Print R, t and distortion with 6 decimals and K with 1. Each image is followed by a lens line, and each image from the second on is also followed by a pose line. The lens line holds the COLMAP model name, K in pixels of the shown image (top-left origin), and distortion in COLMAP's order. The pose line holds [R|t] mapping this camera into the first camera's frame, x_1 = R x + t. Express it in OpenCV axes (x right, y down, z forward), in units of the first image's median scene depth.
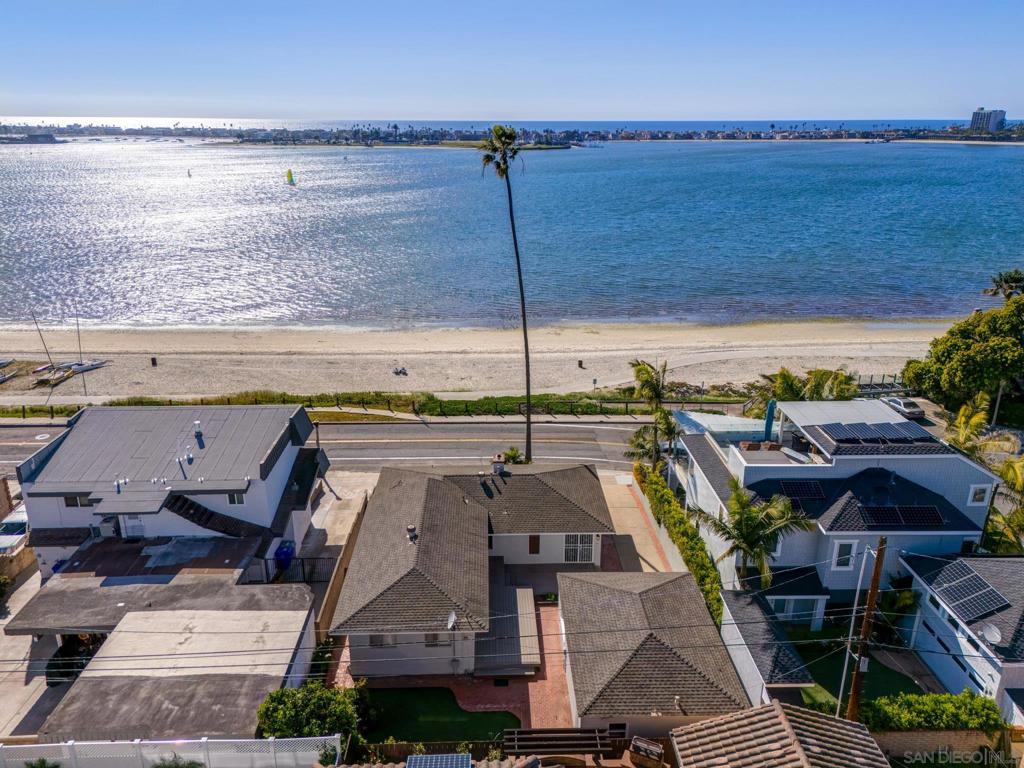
lens RADIAL K [[748.5, 0, 511.6], [0, 748.5, 384.6], [0, 0, 1]] dist [0.062834, -0.051273]
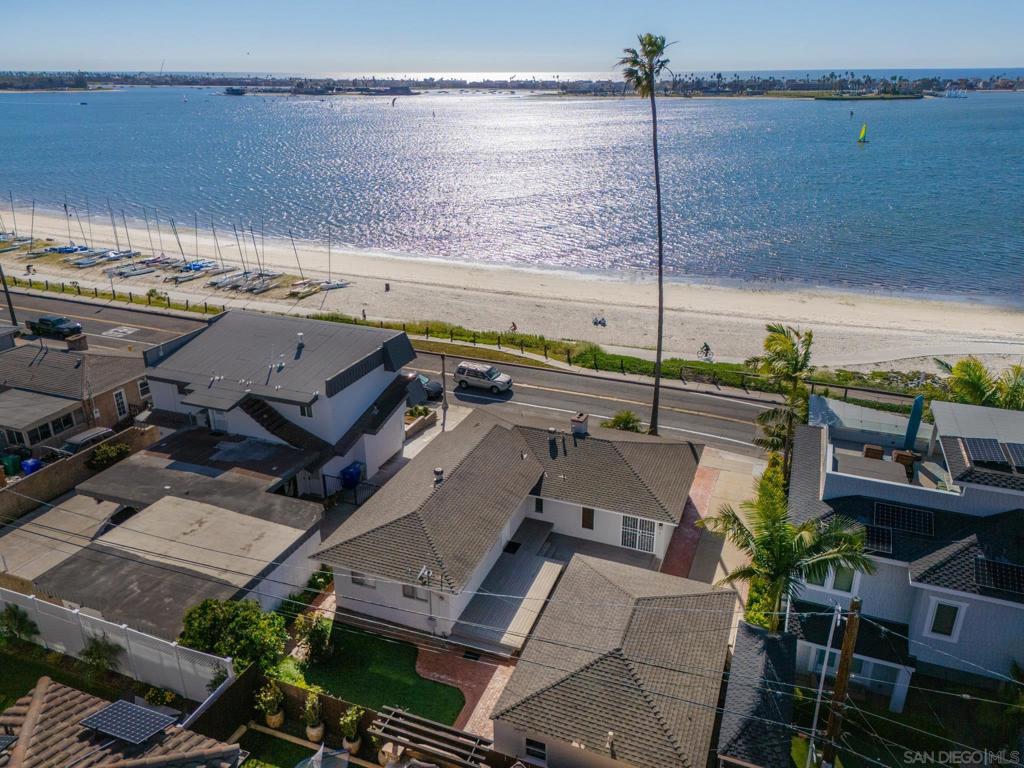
lens RADIAL K [[748.5, 0, 509.5], [0, 748.5, 383.5], [0, 0, 1]] dist [0.062834, -0.051273]
pose [[0.919363, 0.145401, -0.365554, 0.188654], [-0.125327, 0.989029, 0.078197, 0.000231], [0.372913, -0.026078, 0.927500, 0.122068]]
